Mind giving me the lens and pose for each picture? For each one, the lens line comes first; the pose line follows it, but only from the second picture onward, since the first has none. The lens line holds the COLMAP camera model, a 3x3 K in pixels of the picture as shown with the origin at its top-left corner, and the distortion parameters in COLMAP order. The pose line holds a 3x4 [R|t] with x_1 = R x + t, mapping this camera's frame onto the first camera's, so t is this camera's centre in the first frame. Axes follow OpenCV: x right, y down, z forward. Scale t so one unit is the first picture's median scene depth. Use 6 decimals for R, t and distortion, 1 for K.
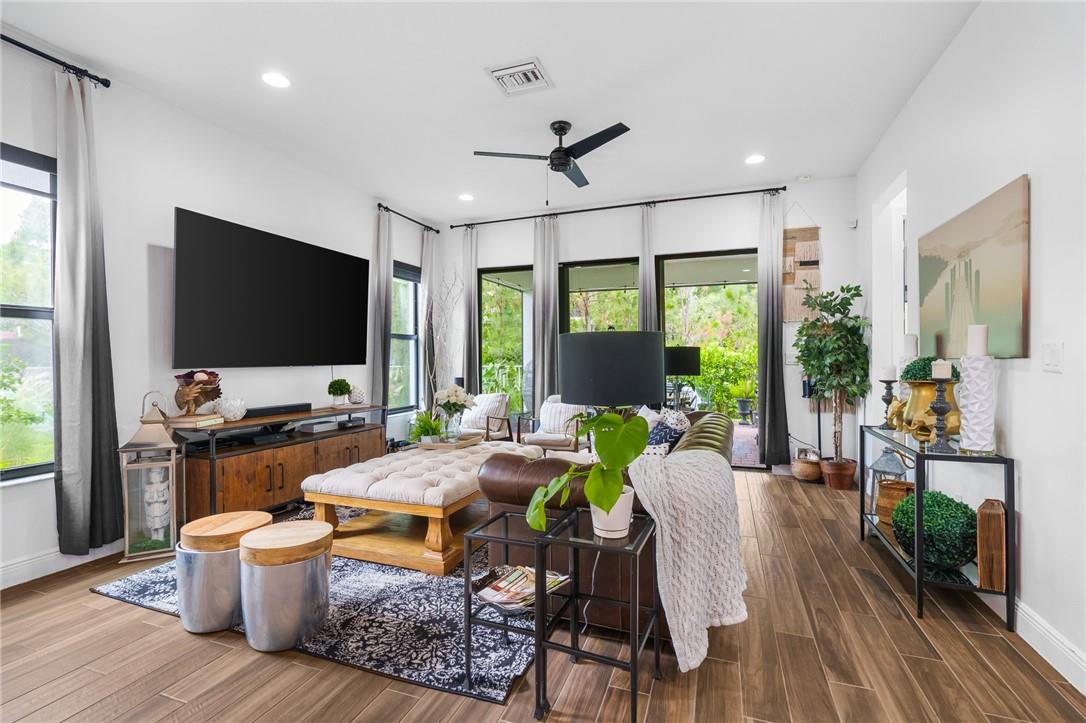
lens RADIAL K [[487.3, 0, 539.7], [0, 487.3, 361.2], [0, 0, 1]] dist [-0.002465, -0.000237]
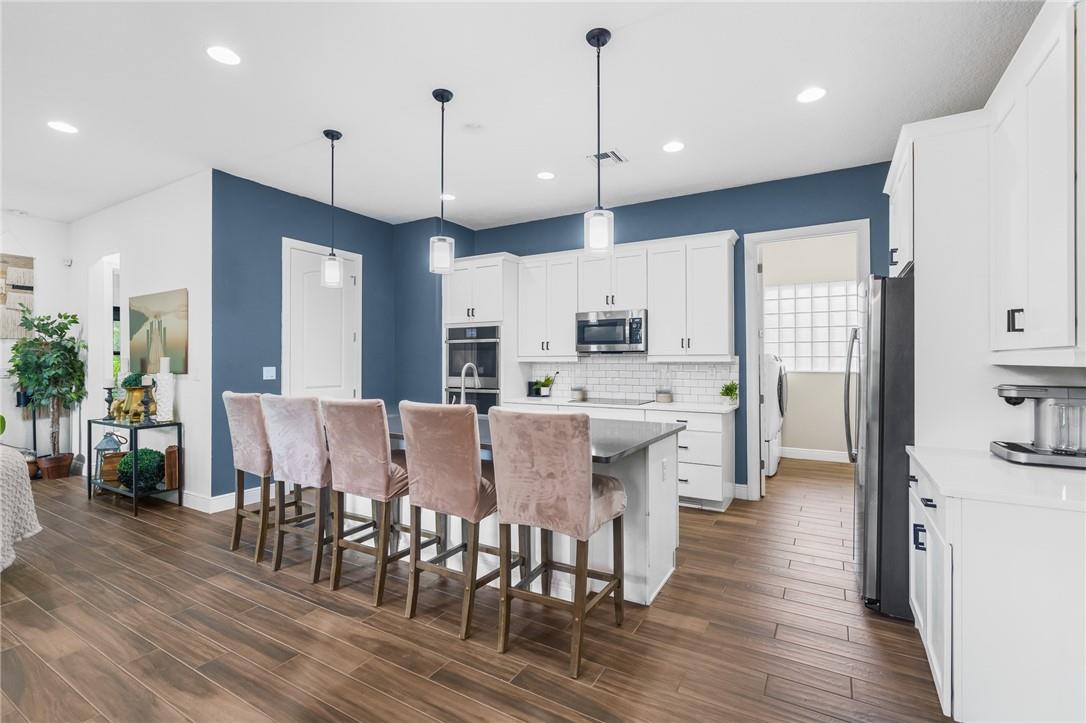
lens RADIAL K [[487.3, 0, 539.7], [0, 487.3, 361.2], [0, 0, 1]] dist [-0.002465, -0.000237]
pose [[0.171178, 0.006107, 0.985221, -0.390495], [0.004380, 0.999966, -0.006959, -0.019439], [-0.985230, 0.005506, 0.171145, -0.415704]]
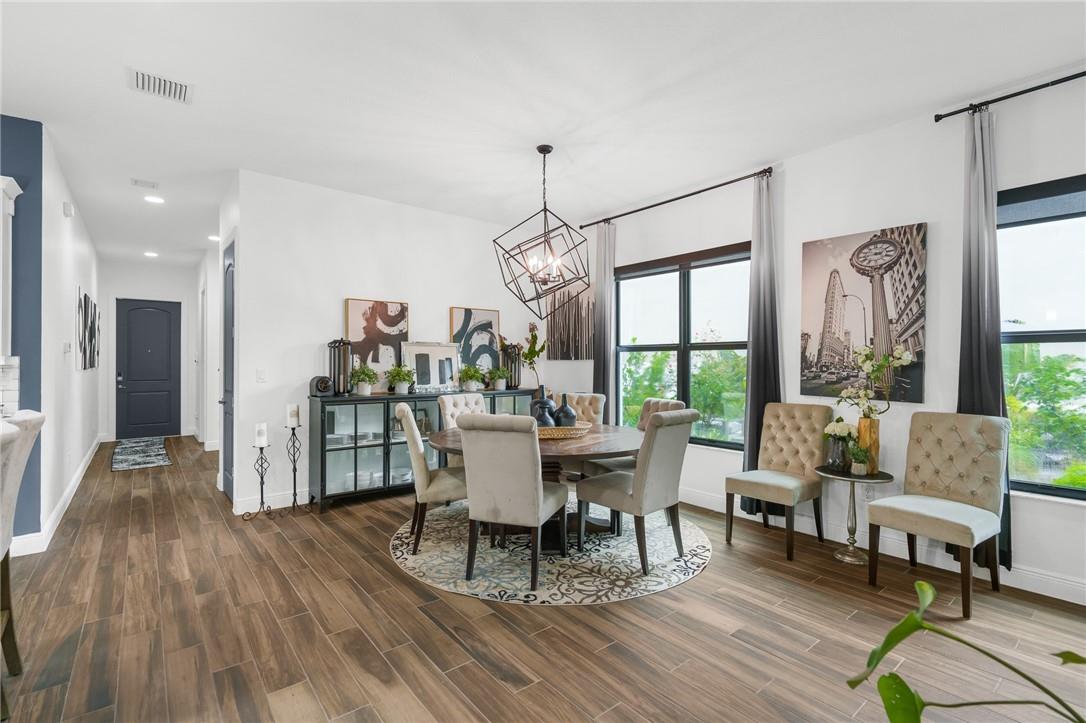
lens RADIAL K [[496.2, 0, 546.4], [0, 496.2, 363.0], [0, 0, 1]] dist [0.000239, -0.000498]
pose [[-0.501934, 0.004817, -0.864892, 0.218379], [-0.004364, 0.999958, 0.008102, -0.029859], [0.864895, 0.007841, -0.501892, 0.298951]]
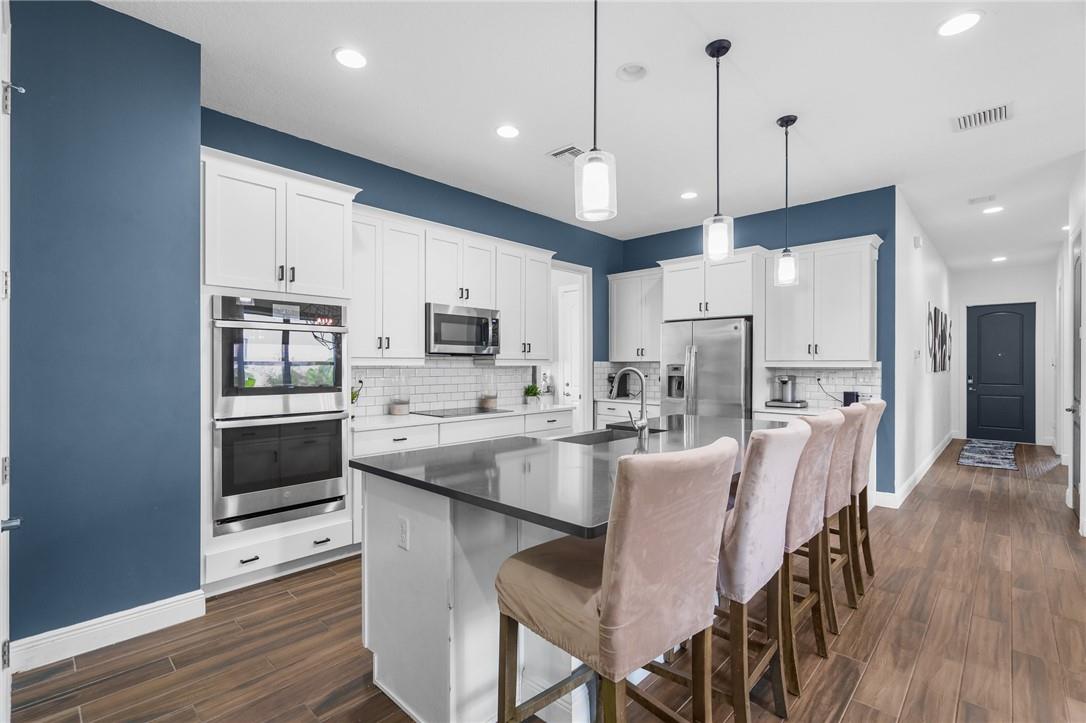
lens RADIAL K [[496.2, 0, 546.4], [0, 496.2, 363.0], [0, 0, 1]] dist [0.000239, -0.000498]
pose [[-0.924303, 0.004822, 0.381630, 0.220369], [0.004958, 0.999988, -0.000629, -0.029725], [-0.381628, 0.001310, -0.924315, 0.451793]]
